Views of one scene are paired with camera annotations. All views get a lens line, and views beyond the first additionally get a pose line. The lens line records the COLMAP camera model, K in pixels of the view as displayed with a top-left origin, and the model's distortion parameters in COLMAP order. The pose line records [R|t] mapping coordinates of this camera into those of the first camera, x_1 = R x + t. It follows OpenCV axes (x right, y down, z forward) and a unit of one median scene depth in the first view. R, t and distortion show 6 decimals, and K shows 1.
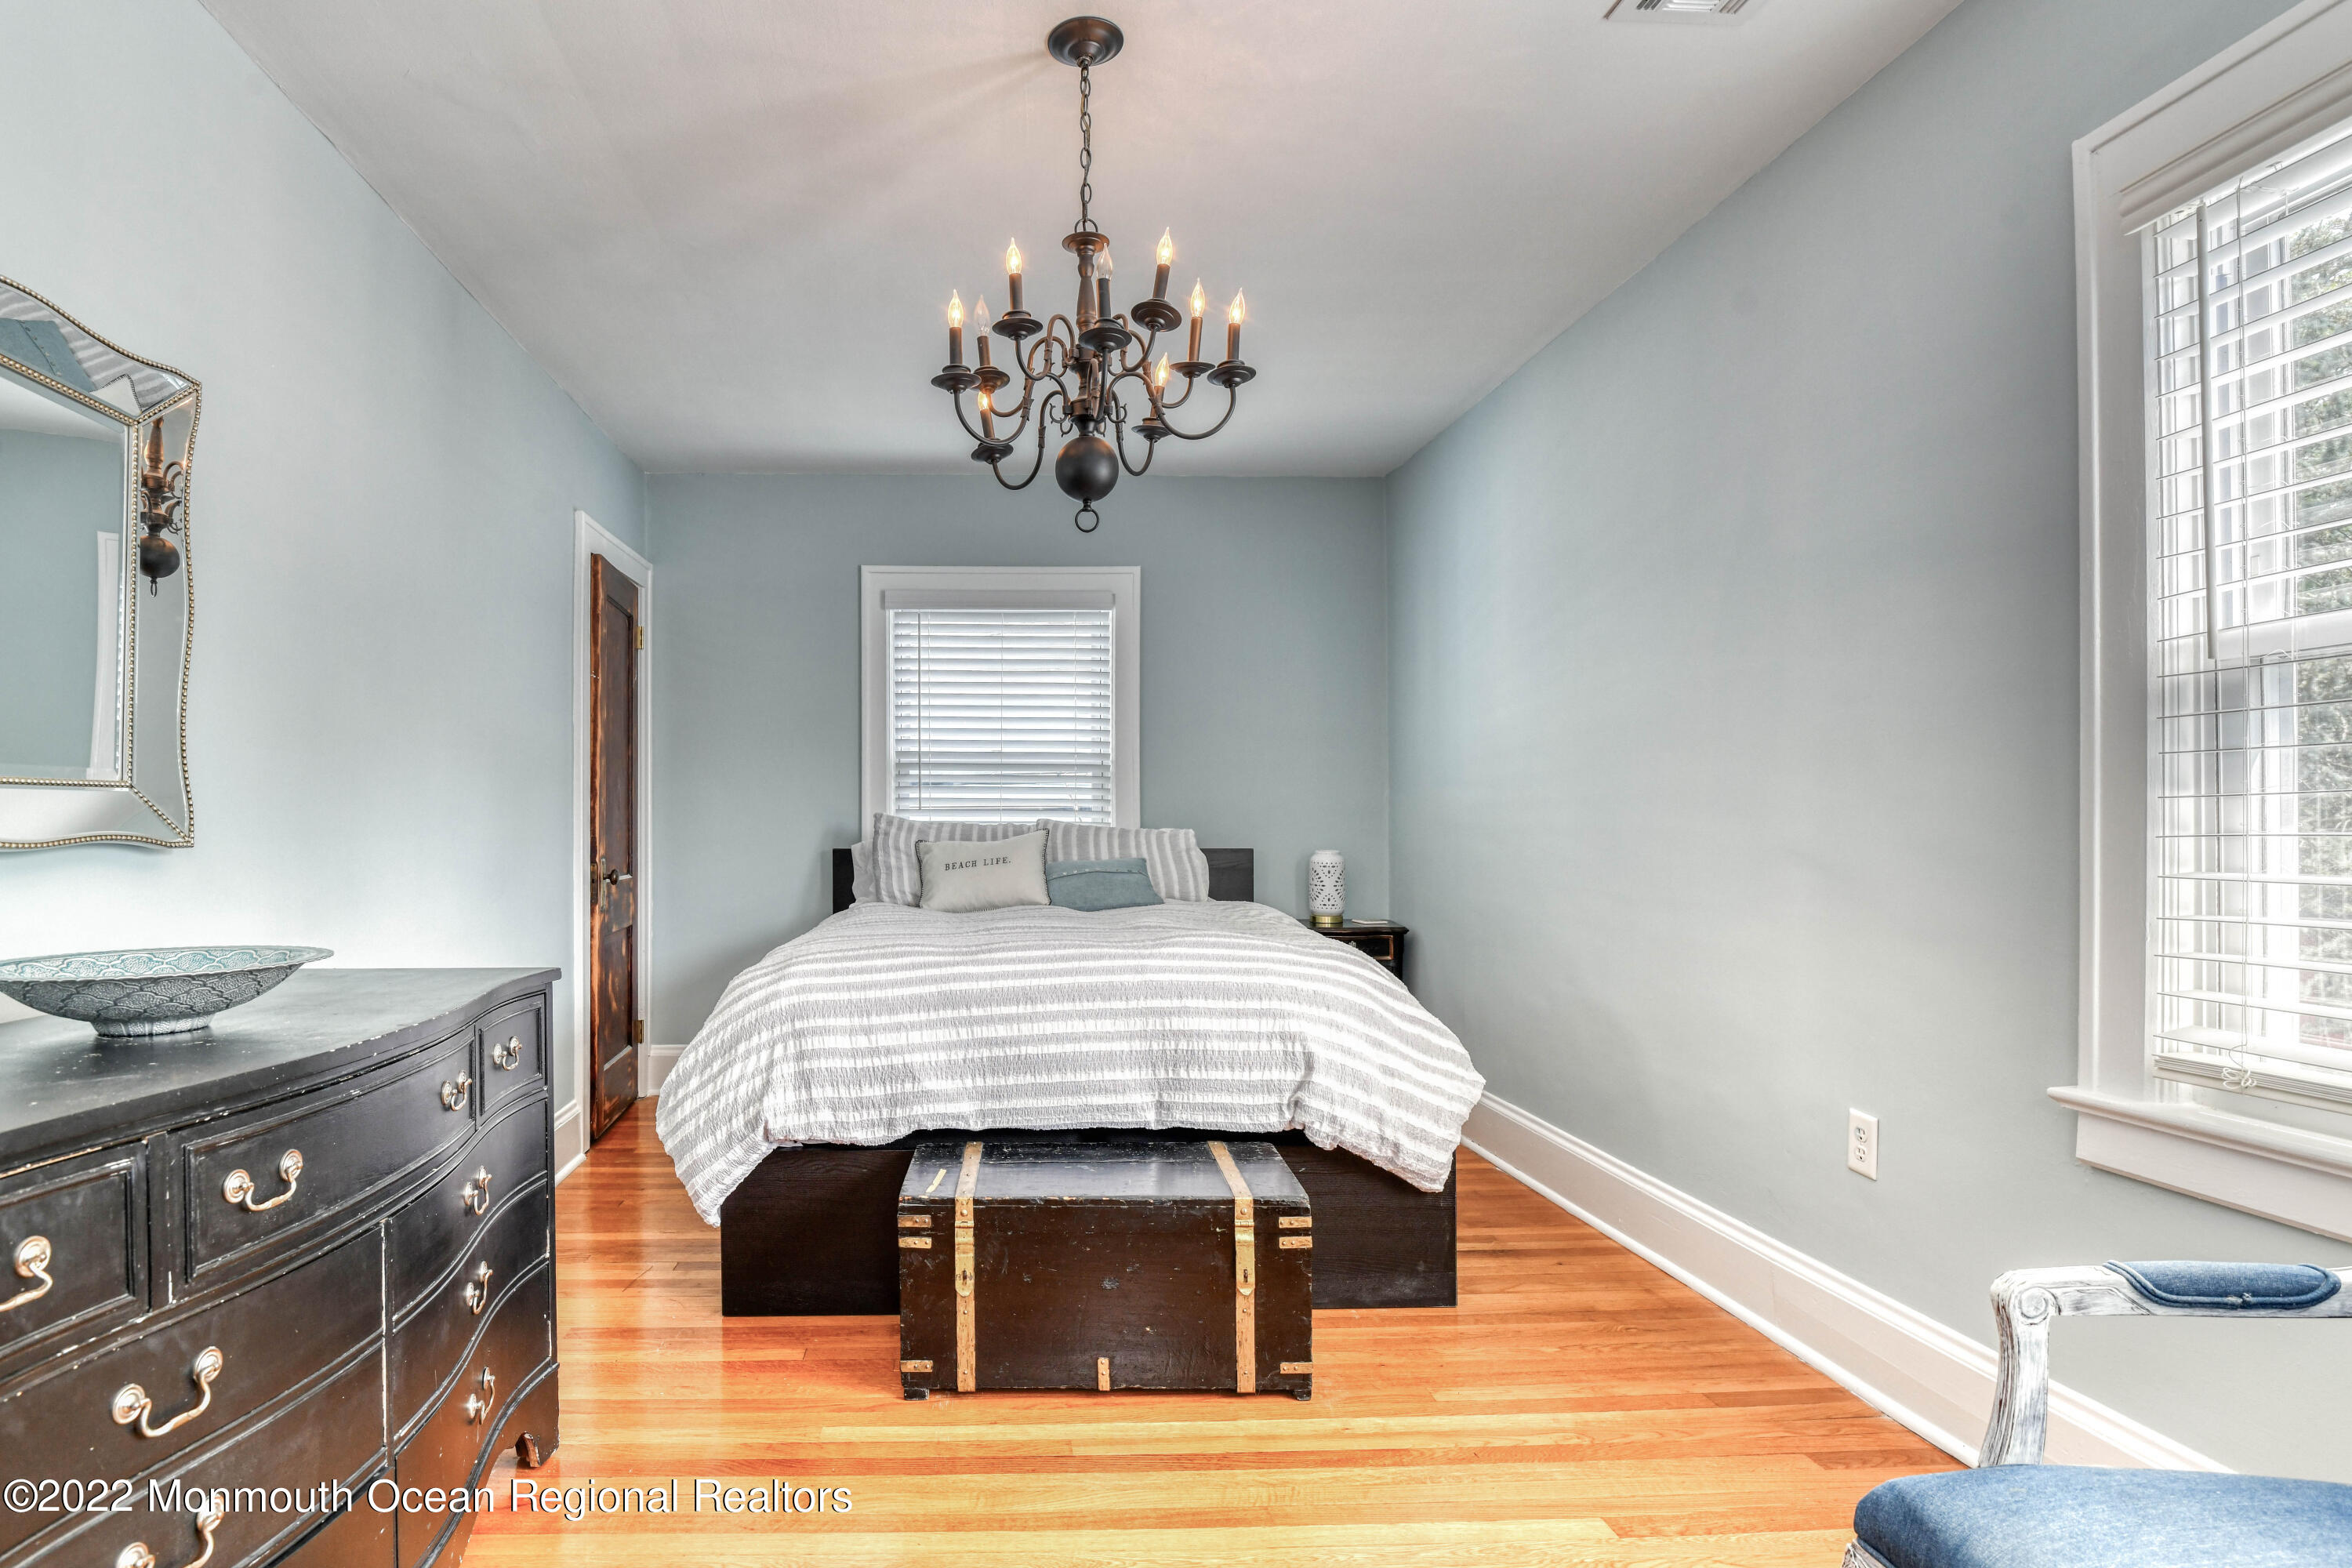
lens RADIAL K [[1208.4, 0, 1176.5], [0, 1208.4, 793.0], [0, 0, 1]] dist [-0.016191, -0.001300]
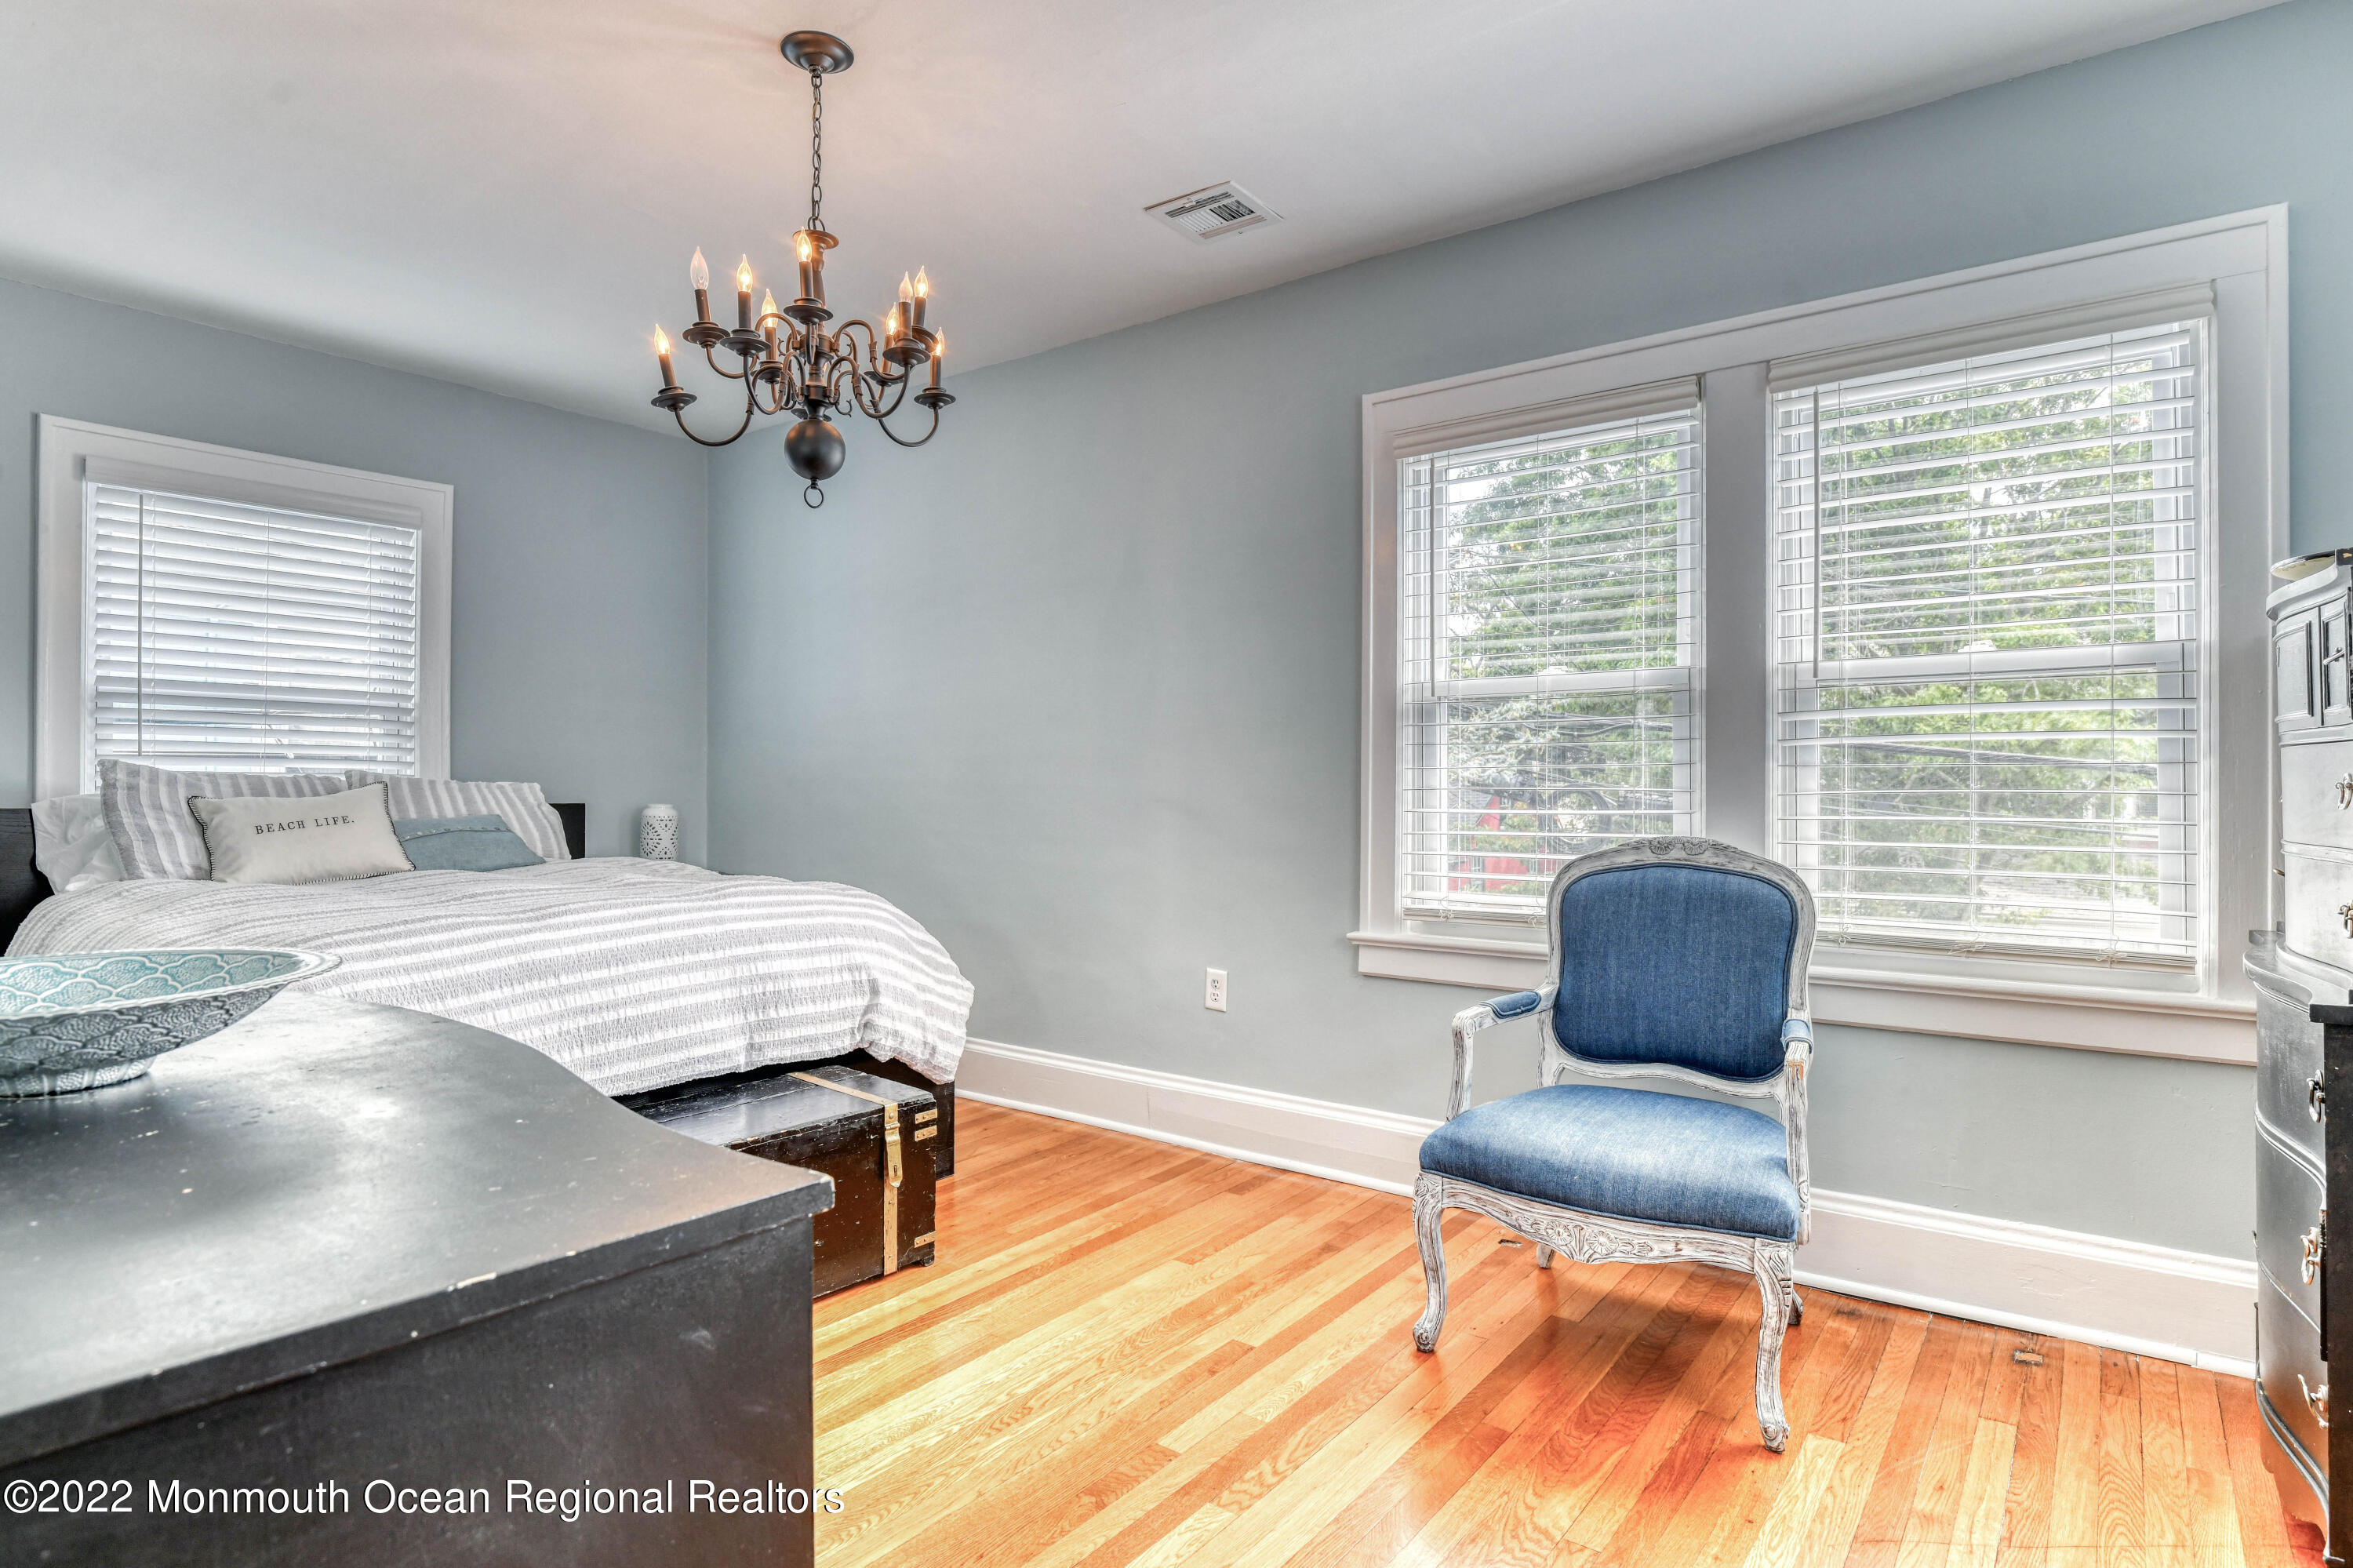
lens RADIAL K [[1186.1, 0, 1169.4], [0, 1186.1, 744.0], [0, 0, 1]] dist [-0.012743, -0.004477]
pose [[0.647803, 0.027449, 0.761313, -0.567285], [-0.025534, 0.999571, -0.014312, 0.000947], [-0.761380, -0.010168, 0.648226, 0.060197]]
